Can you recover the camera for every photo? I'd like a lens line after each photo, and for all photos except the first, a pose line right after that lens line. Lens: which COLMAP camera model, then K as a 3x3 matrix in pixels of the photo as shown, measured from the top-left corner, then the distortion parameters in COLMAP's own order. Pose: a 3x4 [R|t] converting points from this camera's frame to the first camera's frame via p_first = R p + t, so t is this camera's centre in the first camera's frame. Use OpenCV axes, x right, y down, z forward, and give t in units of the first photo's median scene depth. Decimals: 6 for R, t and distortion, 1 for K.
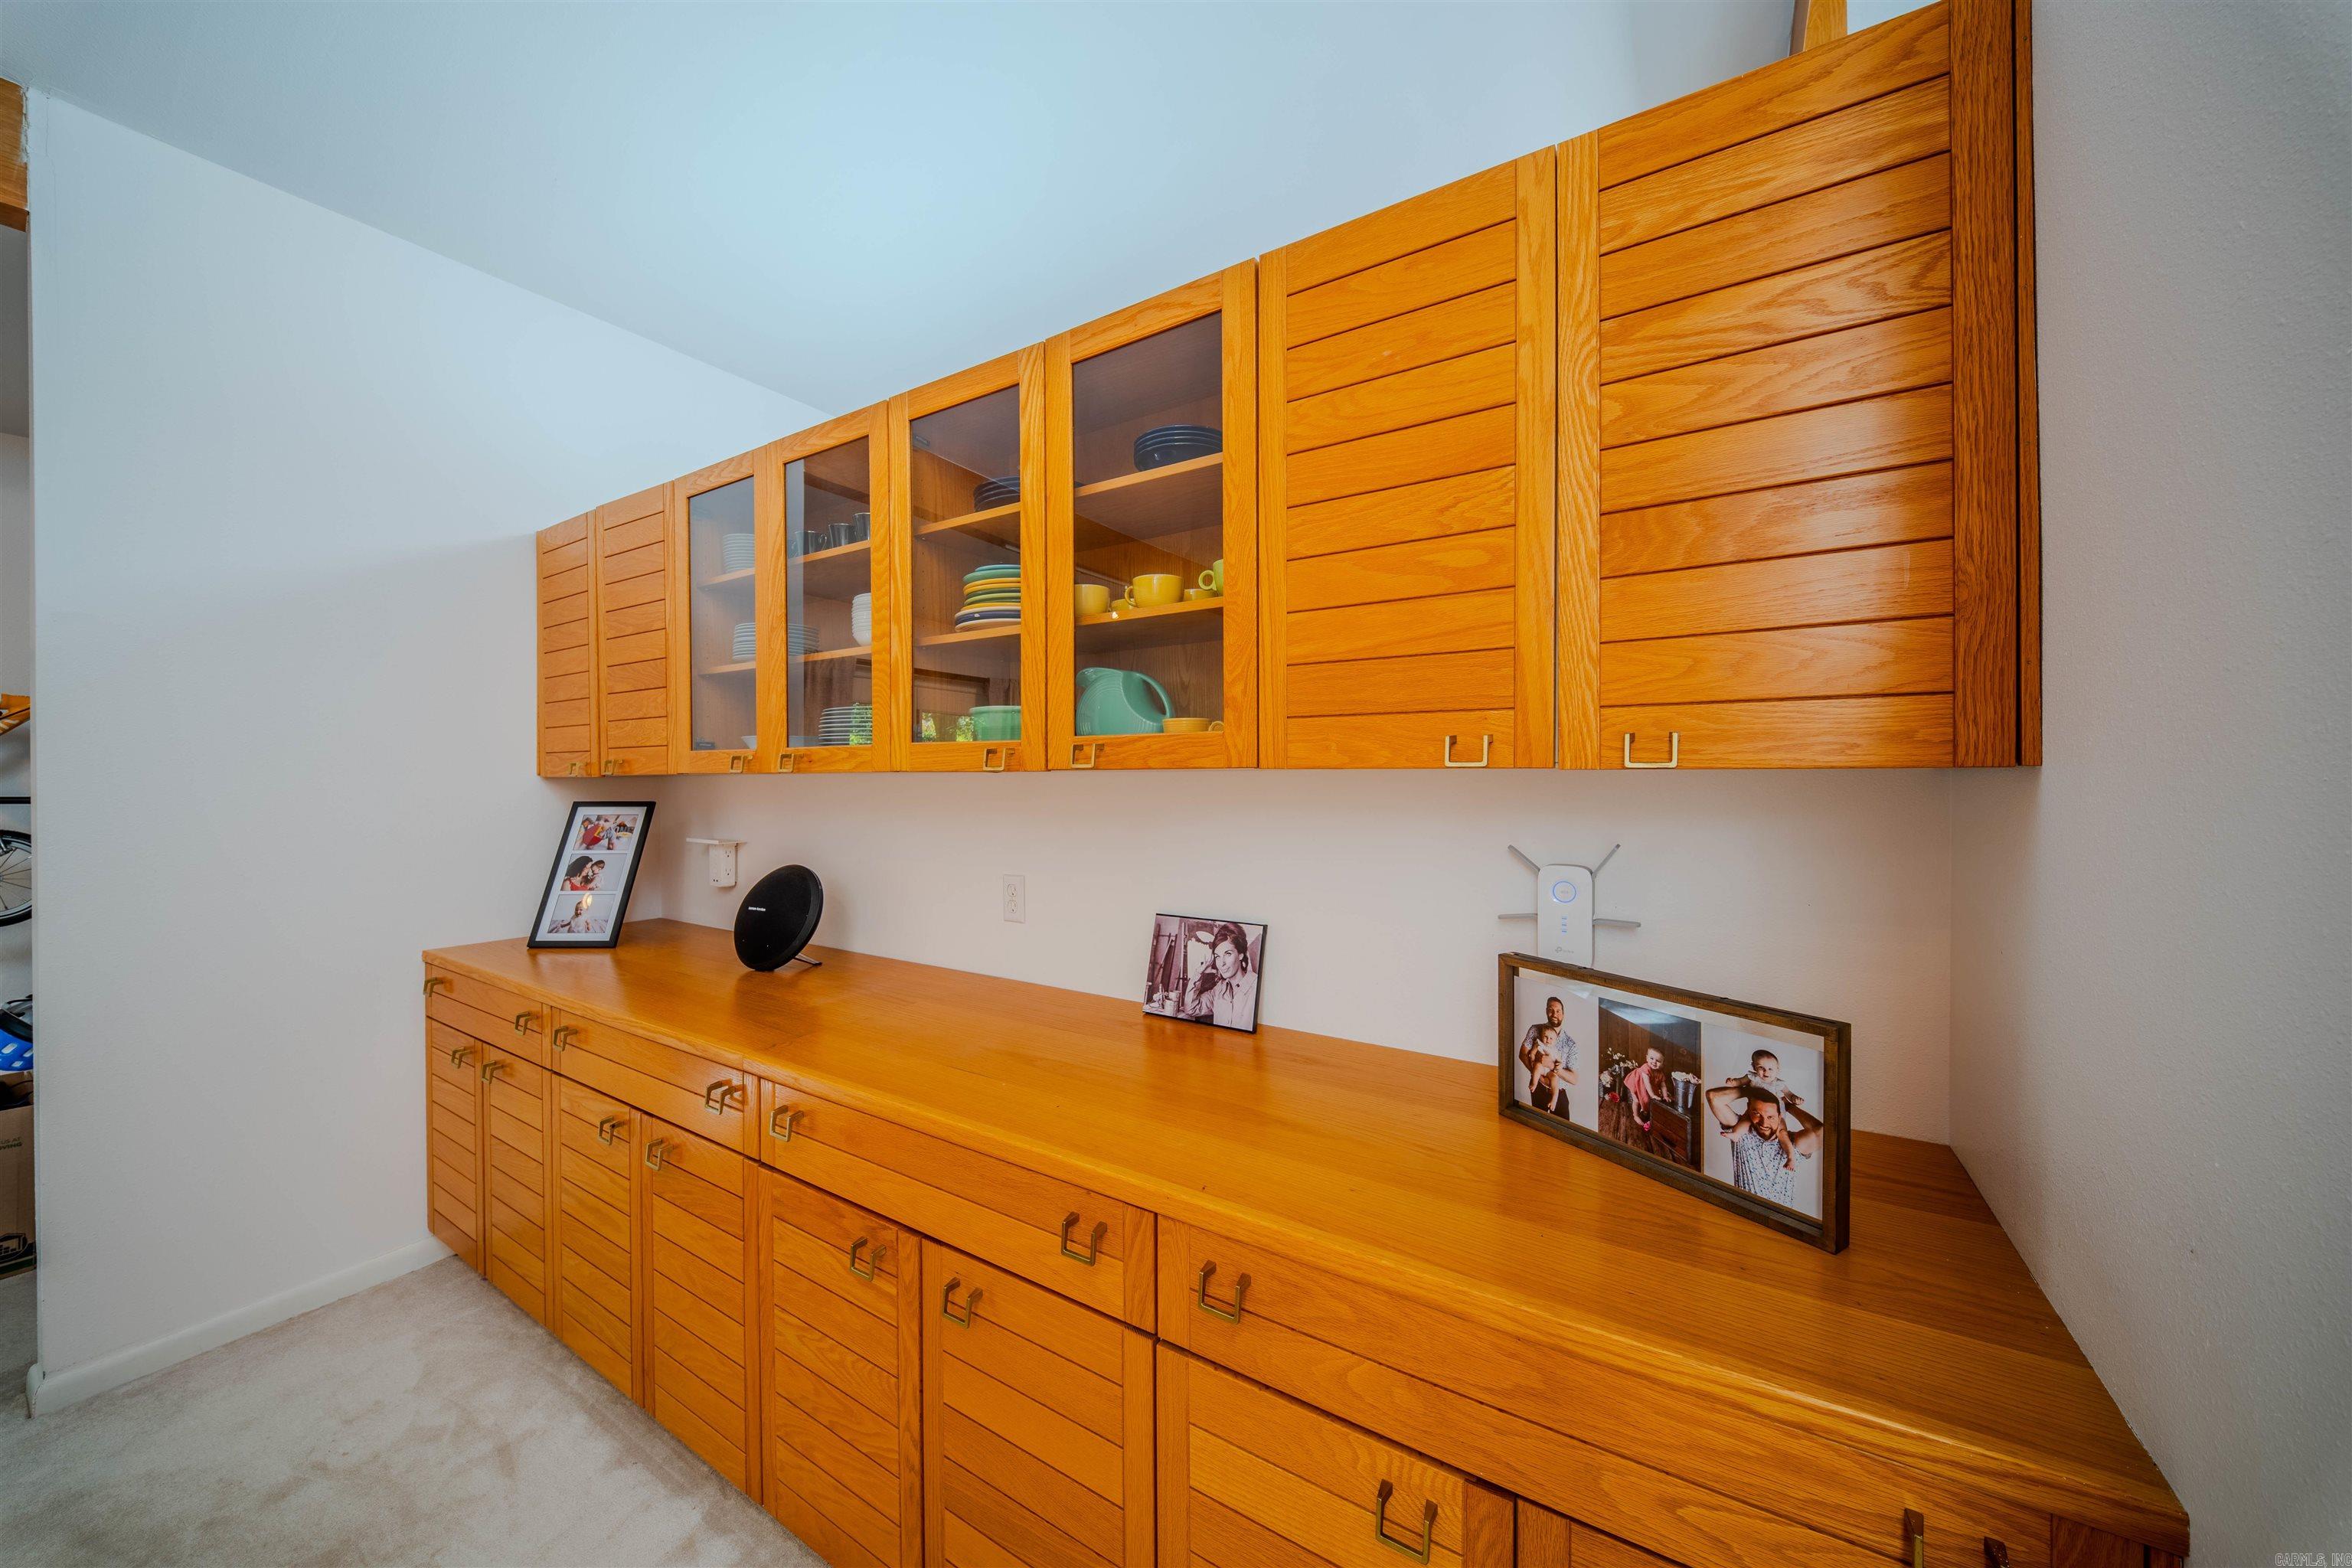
lens RADIAL K [[821.6, 0, 1188.7], [0, 821.6, 779.3], [0, 0, 1]] dist [-0.004292, -0.001624]
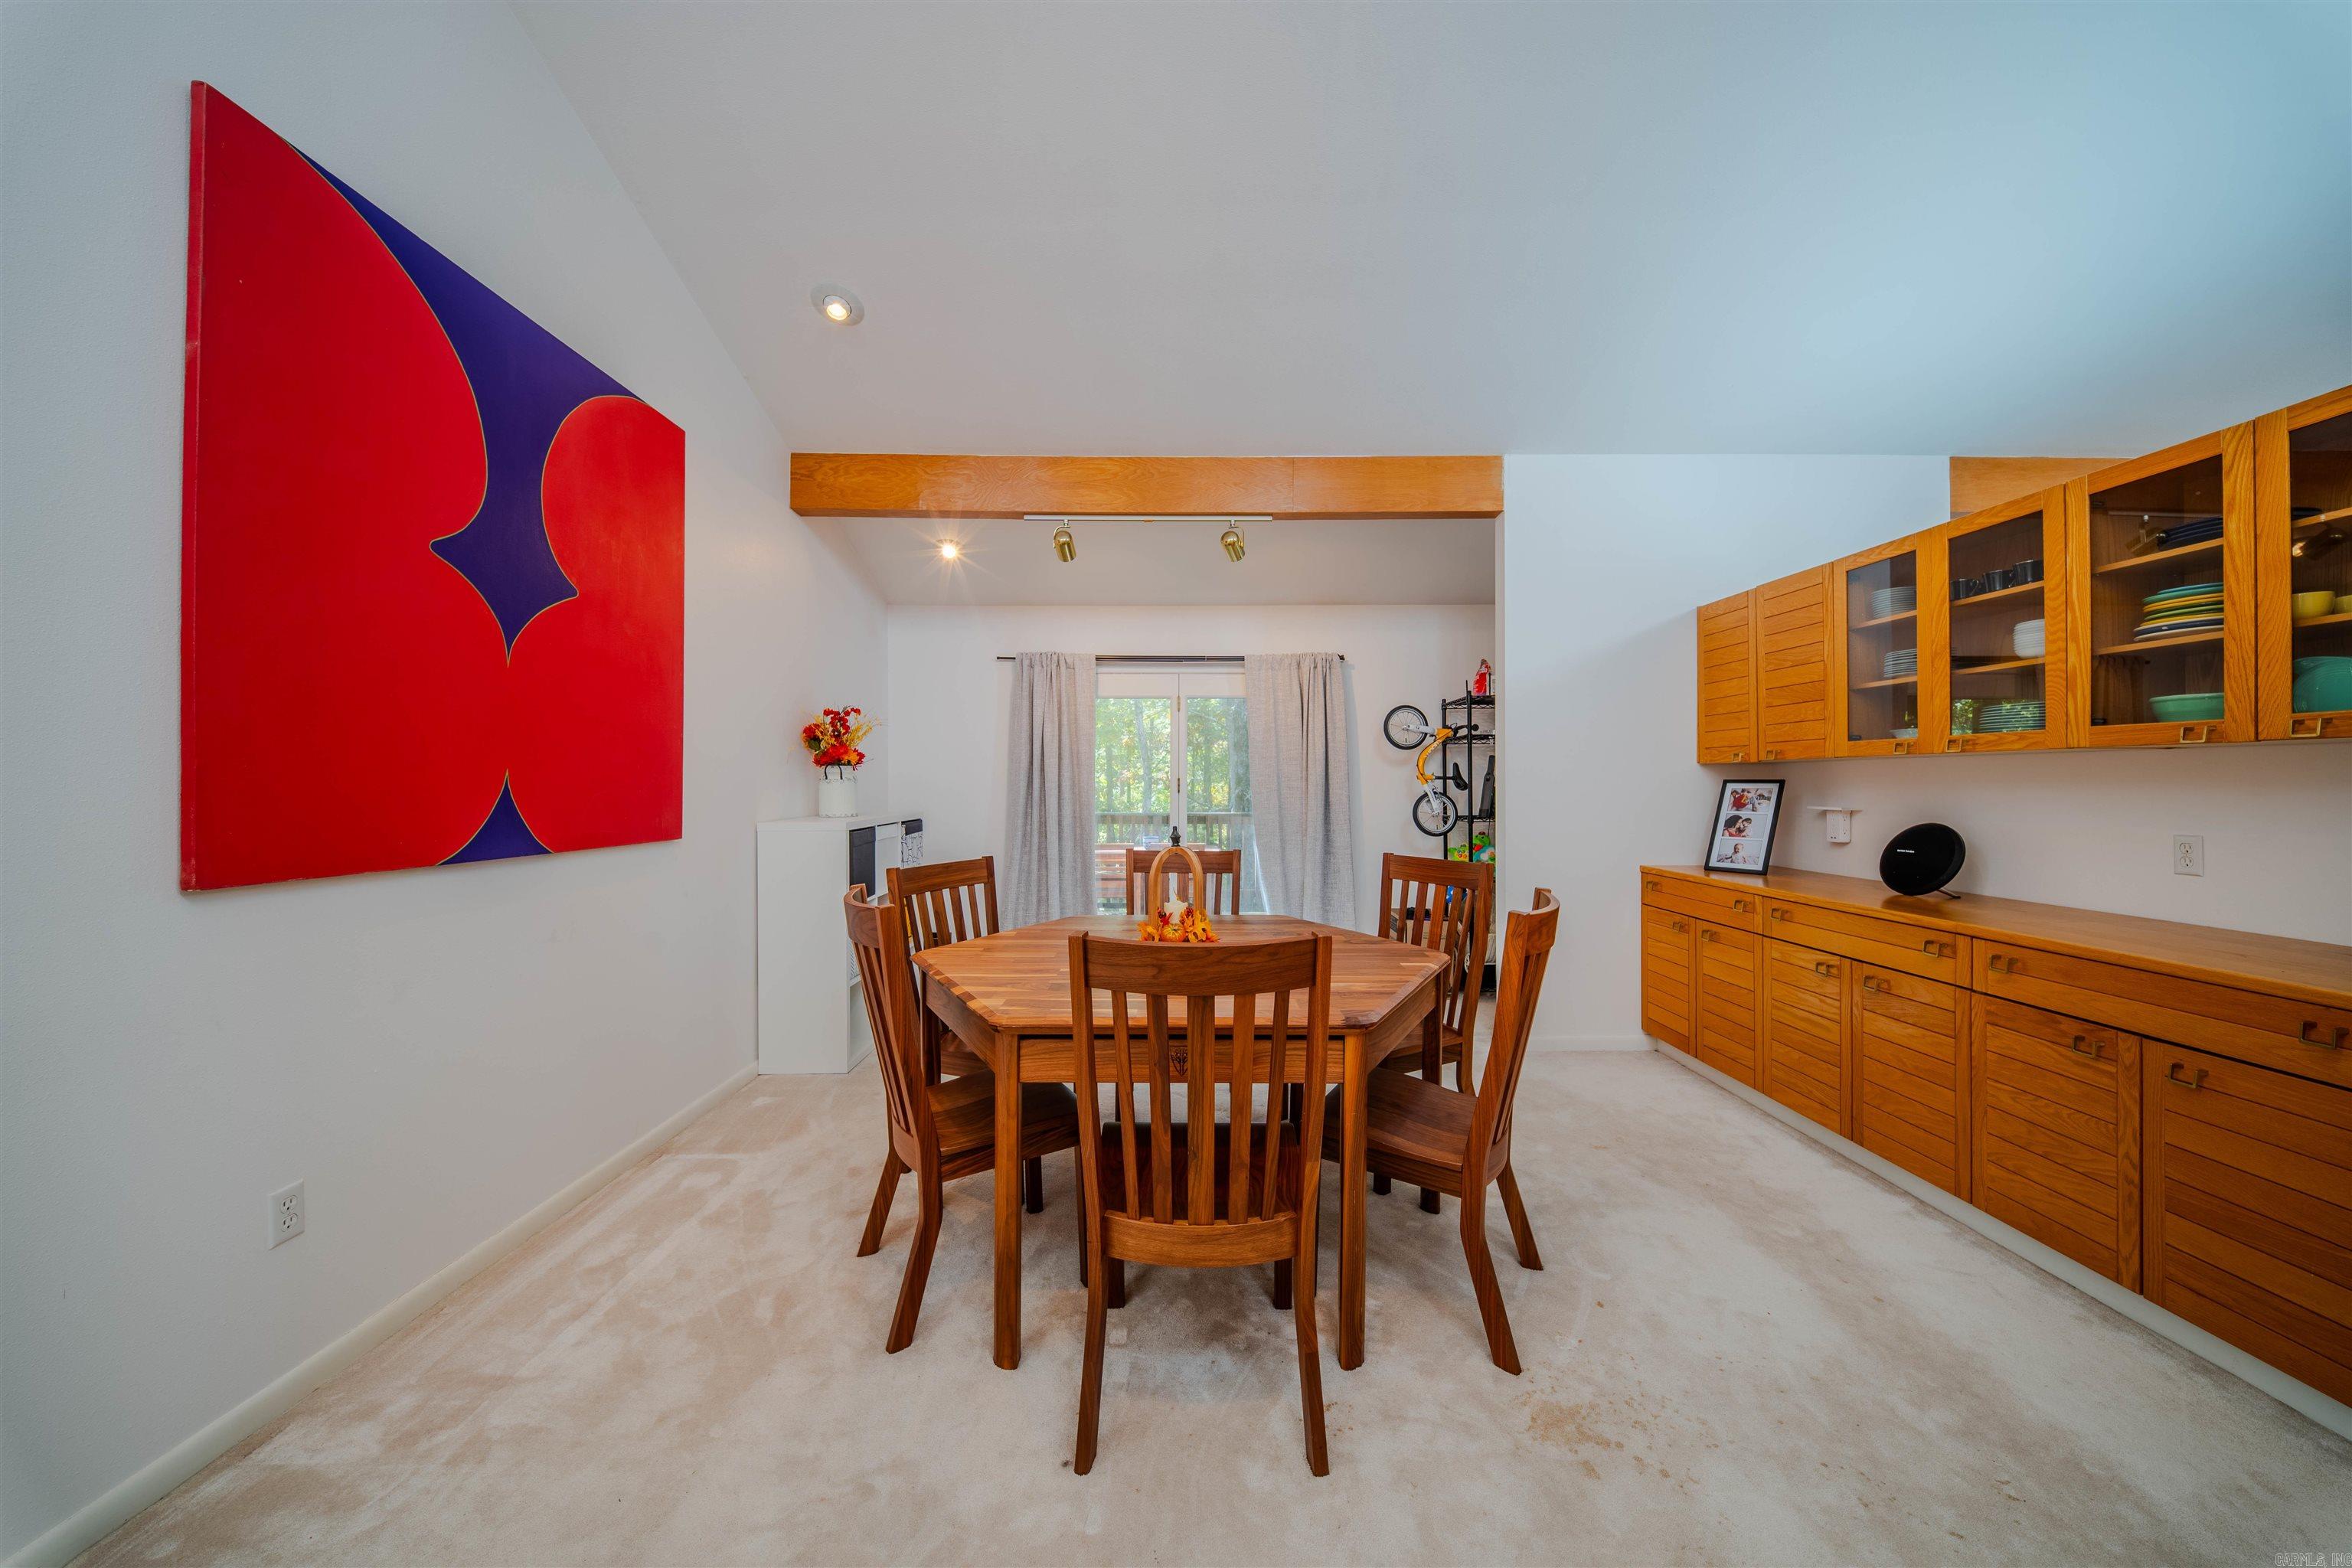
lens RADIAL K [[821.6, 0, 1189.0], [0, 821.6, 781.4], [0, 0, 1]] dist [-0.004292, -0.001624]
pose [[0.532888, 0.002371, -0.846183, 0.014226], [-0.005124, 0.999987, -0.000424, 0.057122], [0.846170, 0.004562, 0.532893, -1.034022]]
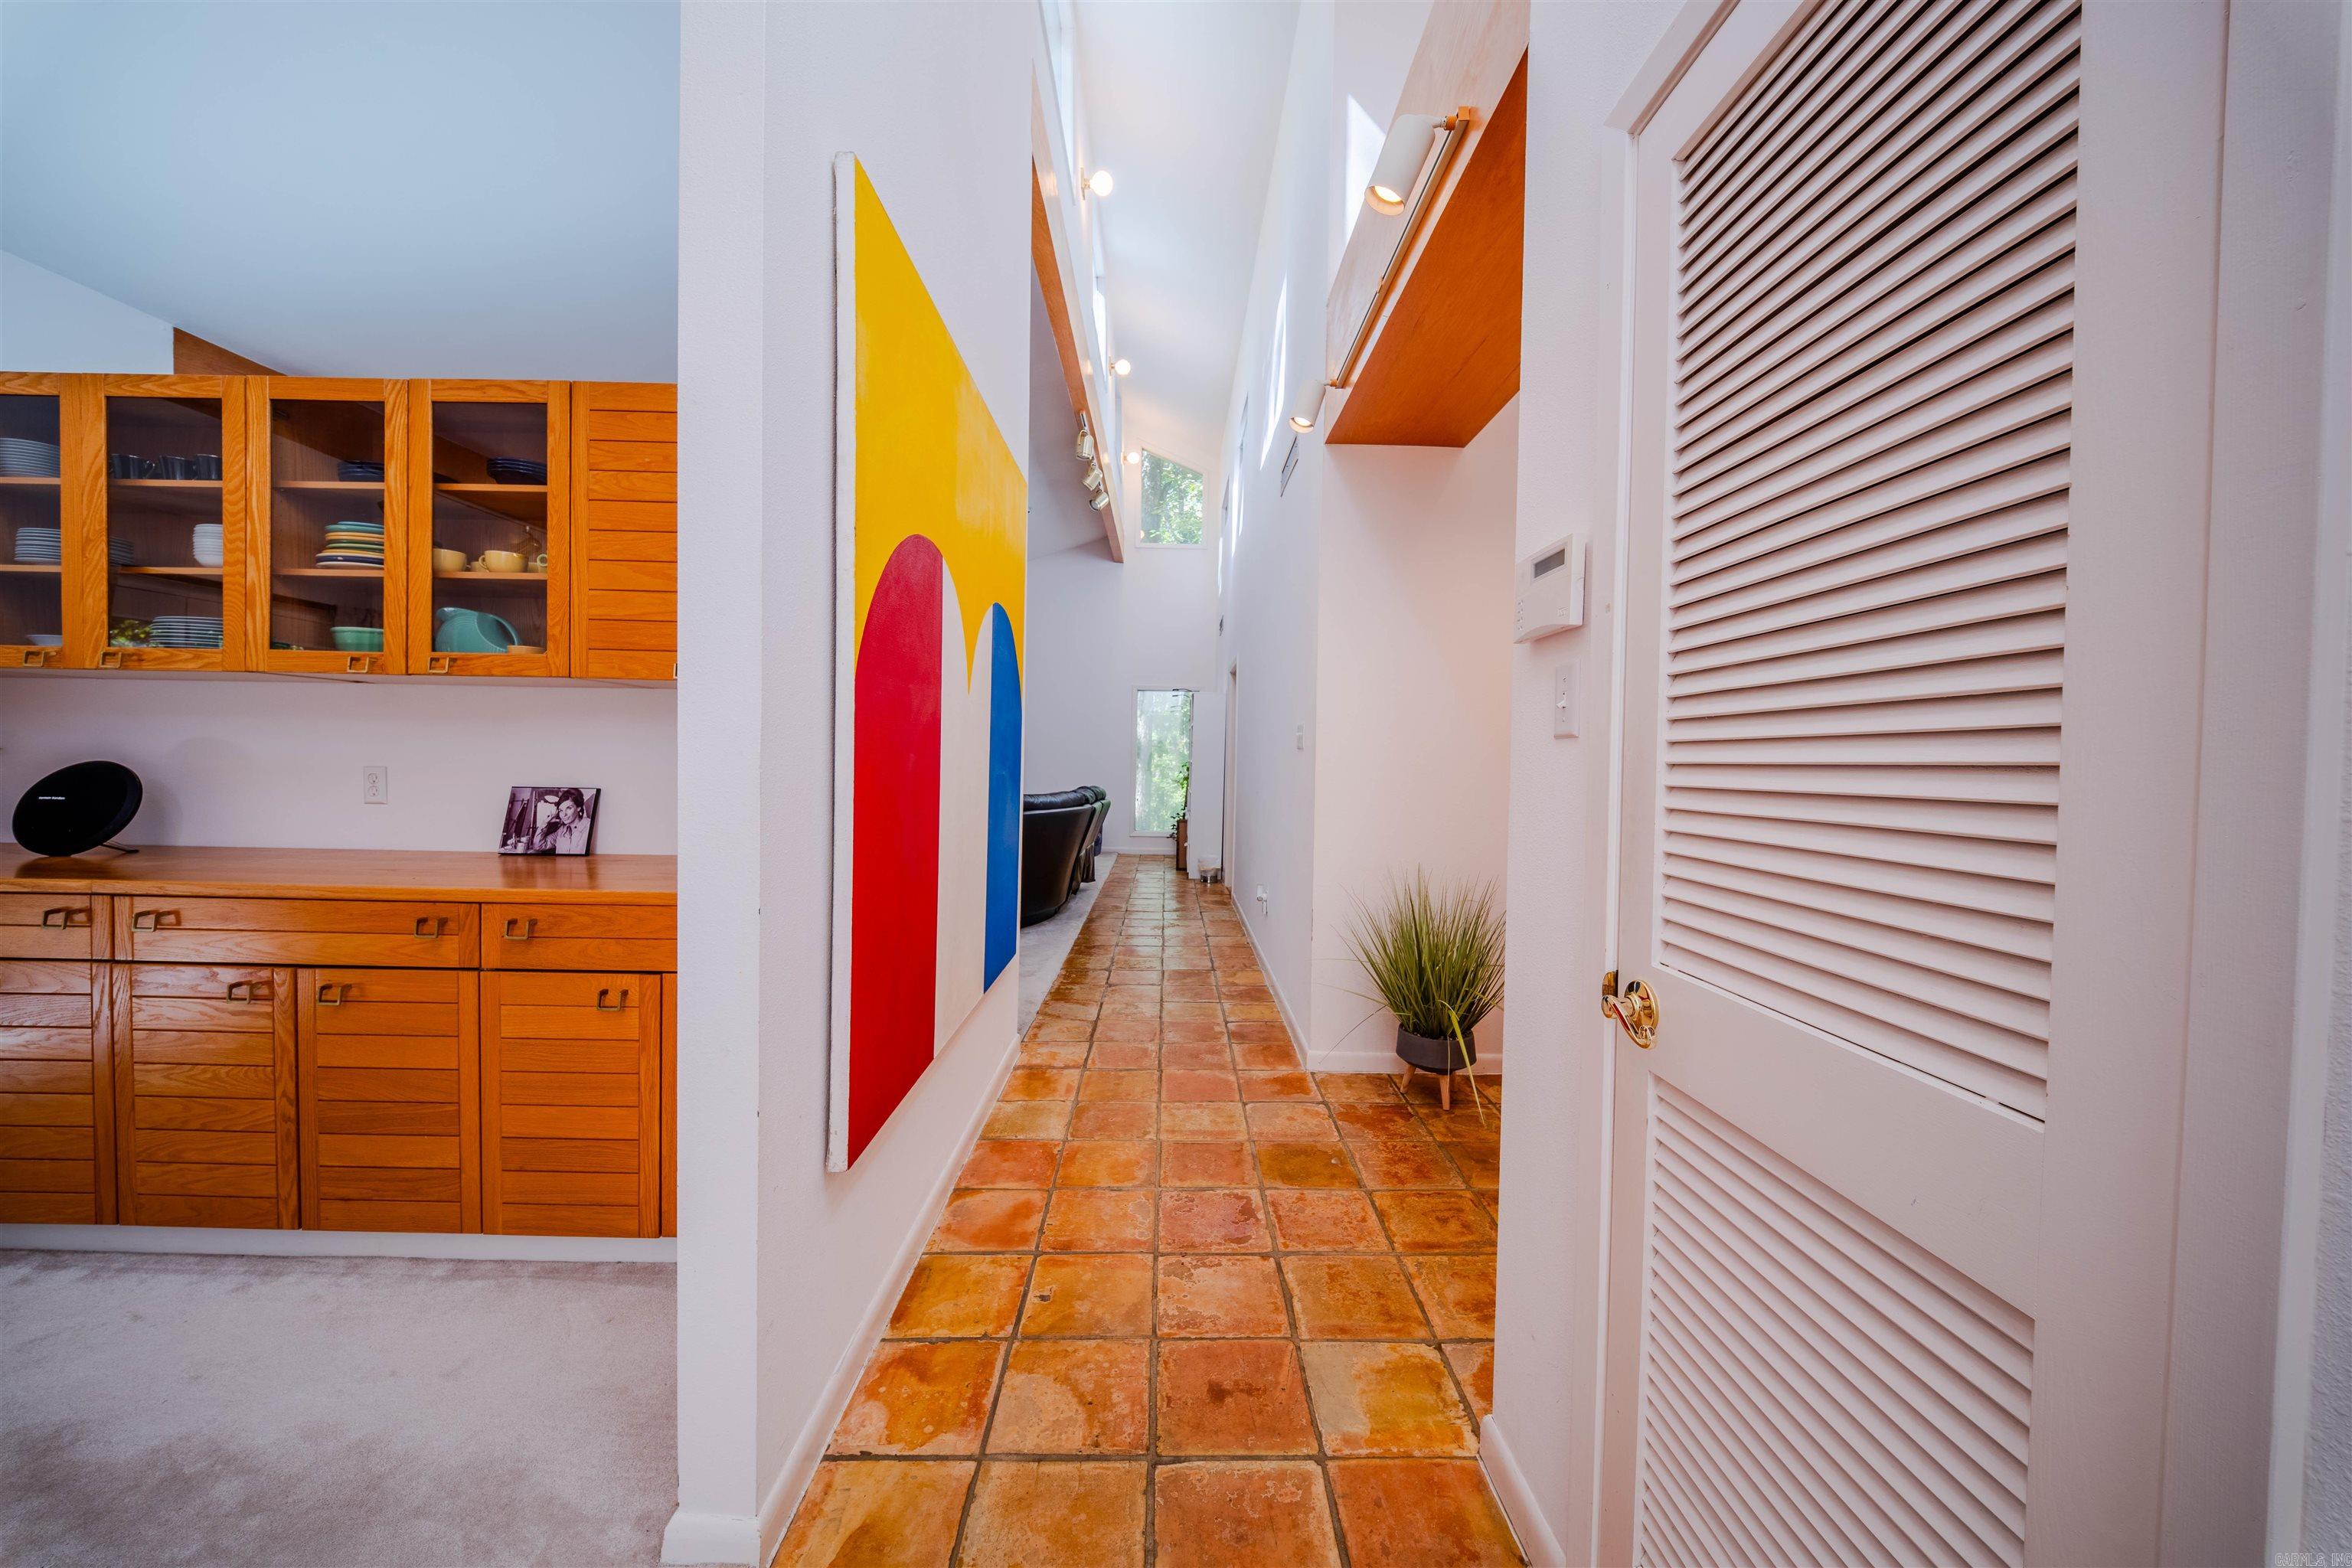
lens RADIAL K [[821.6, 0, 1175.8], [0, 821.6, 777.1], [0, 0, 1]] dist [-0.004292, -0.001624]
pose [[0.841413, 0.007231, 0.540345, 0.172480], [-0.019777, 0.999653, 0.017419, 0.107089], [-0.540031, -0.025343, 0.841263, -0.866860]]
